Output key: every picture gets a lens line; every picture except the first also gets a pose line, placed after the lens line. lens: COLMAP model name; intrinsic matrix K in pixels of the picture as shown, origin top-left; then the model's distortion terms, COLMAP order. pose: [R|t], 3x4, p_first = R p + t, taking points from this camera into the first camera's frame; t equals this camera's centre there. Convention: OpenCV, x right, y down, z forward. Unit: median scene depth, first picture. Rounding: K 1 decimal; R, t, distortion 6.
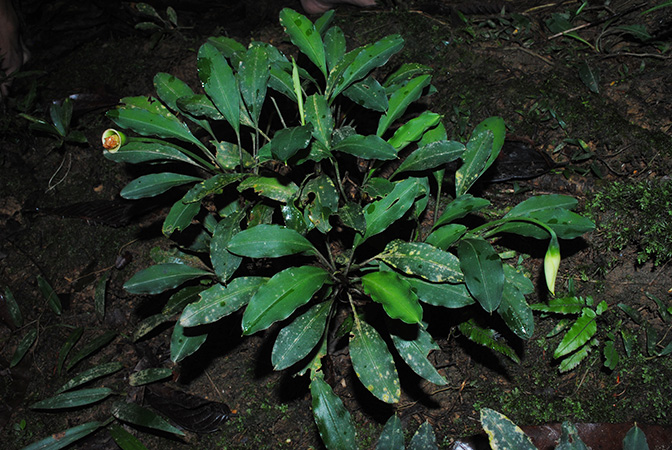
lens RADIAL K [[655.4, 0, 336.9], [0, 655.4, 223.1], [0, 0, 1]] dist [-0.024083, 0.000000]
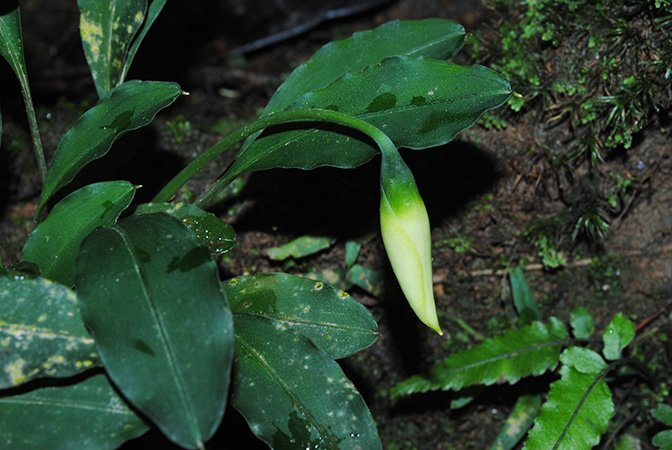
lens RADIAL K [[1576.6, 0, 335.8], [0, 1576.6, 226.4], [0, 0, 1]] dist [0.084304, 0.000000]
pose [[0.966807, -0.222166, 0.126203, 0.190909], [0.223395, 0.974718, 0.004512, 0.043211], [-0.124015, 0.023831, 0.991994, 0.248510]]
